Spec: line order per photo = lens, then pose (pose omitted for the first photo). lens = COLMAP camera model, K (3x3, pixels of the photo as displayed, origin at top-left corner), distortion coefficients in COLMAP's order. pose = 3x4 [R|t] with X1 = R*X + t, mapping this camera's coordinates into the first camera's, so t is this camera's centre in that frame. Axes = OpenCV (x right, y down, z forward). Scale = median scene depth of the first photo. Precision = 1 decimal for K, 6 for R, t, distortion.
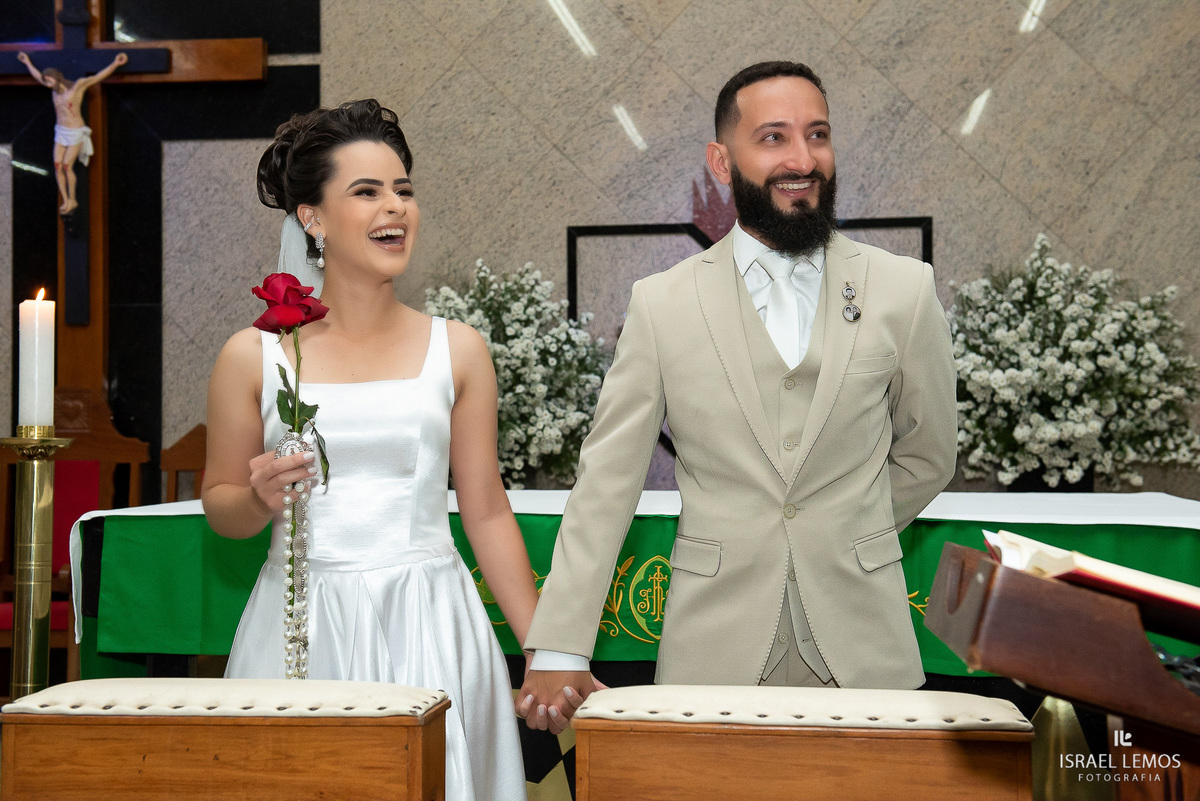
lens RADIAL K [[1638.5, 0, 601.3], [0, 1638.5, 397.9], [0, 0, 1]] dist [0.134994, 0.000000]
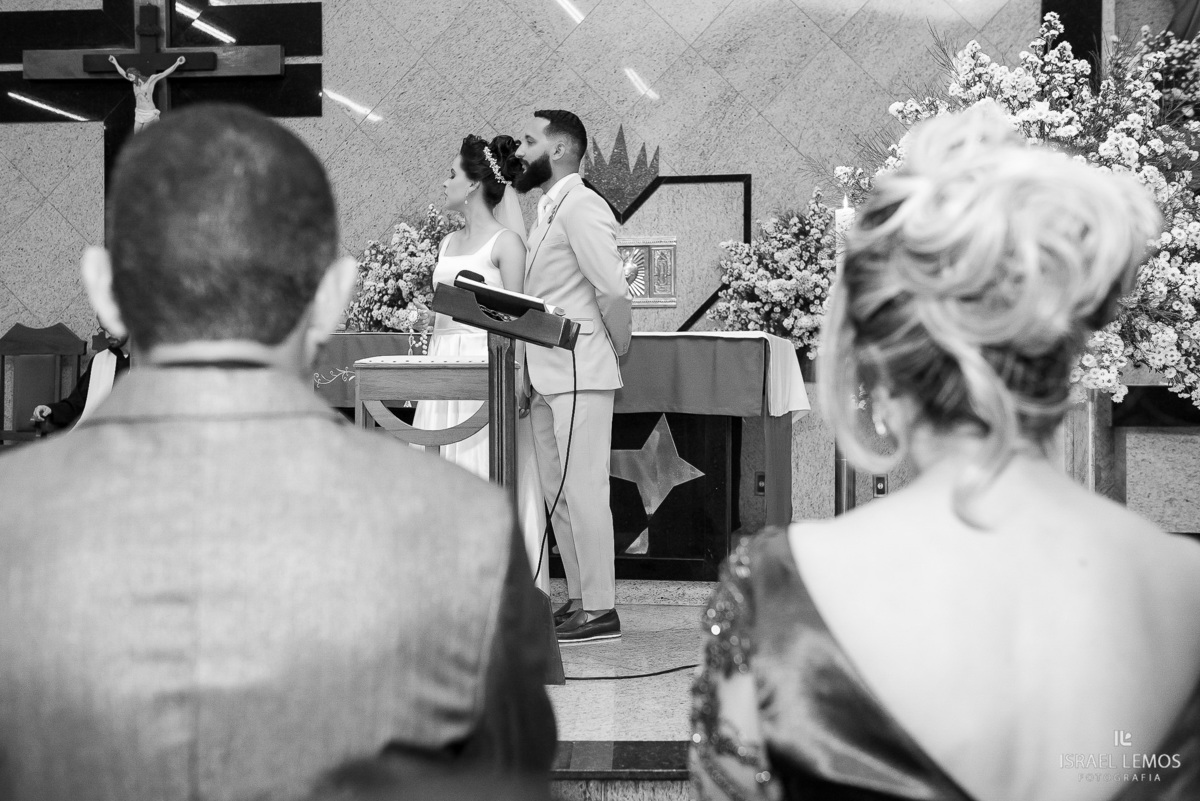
lens RADIAL K [[1748.5, 0, 597.4], [0, 1748.5, 404.7], [0, 0, 1]] dist [0.136414, 0.000000]
pose [[0.998911, 0.005325, -0.046341, 0.137123], [-0.004166, 0.999677, 0.025067, 0.048934], [0.046459, -0.024847, 0.998611, -0.496430]]
